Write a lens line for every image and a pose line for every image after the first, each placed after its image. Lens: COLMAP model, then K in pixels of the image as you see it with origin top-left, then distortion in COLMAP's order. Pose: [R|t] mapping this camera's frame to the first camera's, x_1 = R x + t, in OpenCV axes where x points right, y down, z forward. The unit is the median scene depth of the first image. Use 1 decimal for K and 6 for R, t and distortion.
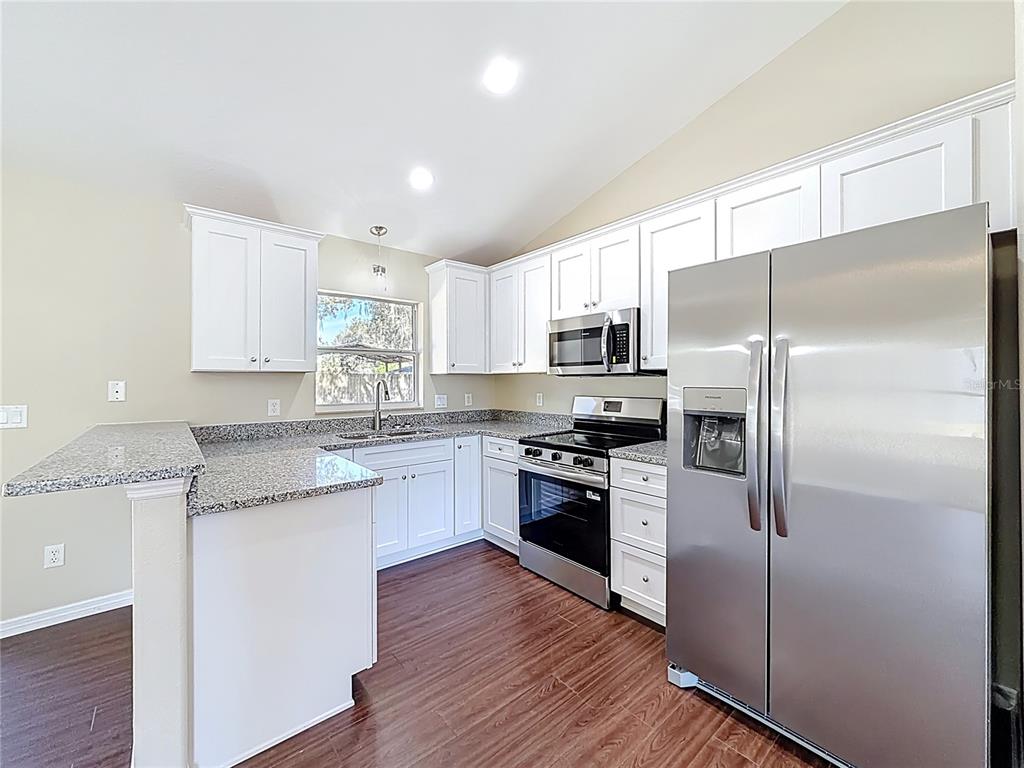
lens RADIAL K [[413.7, 0, 511.1], [0, 413.7, 380.1], [0, 0, 1]] dist [-0.003199, -0.000585]
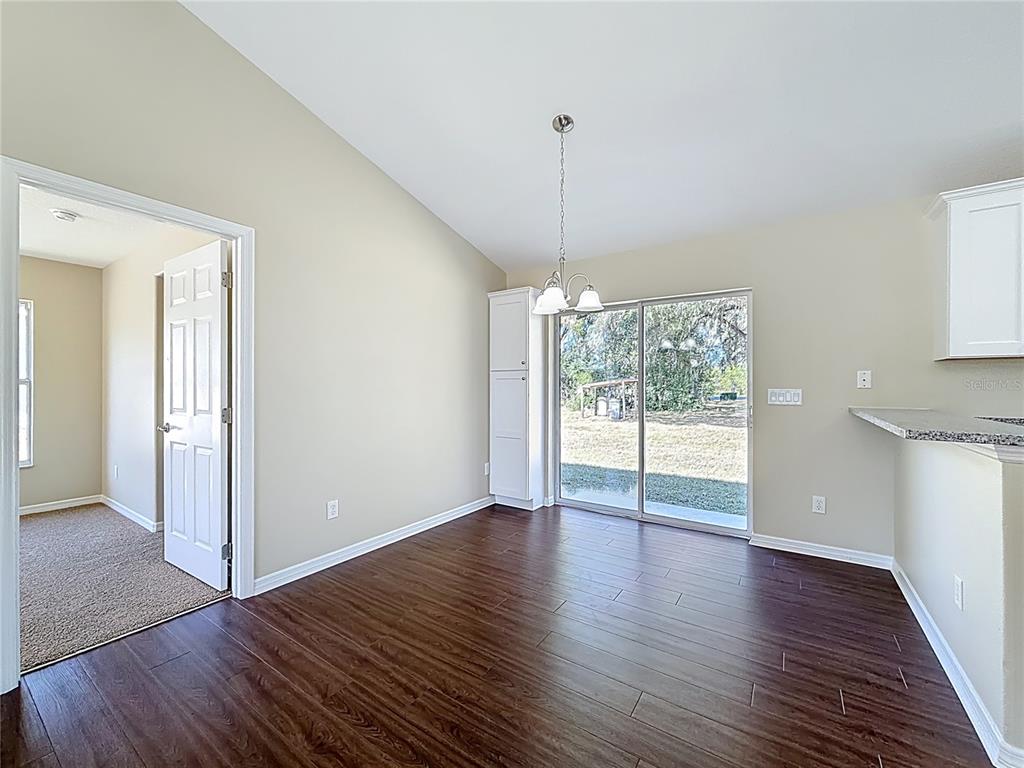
lens RADIAL K [[413.7, 0, 510.3], [0, 413.7, 384.4], [0, 0, 1]] dist [-0.003199, -0.000585]
pose [[0.272935, 0.001459, -0.962031, -0.088734], [-0.001895, 0.999998, 0.000979, 0.035250], [0.962031, 0.001556, 0.272937, -0.238277]]
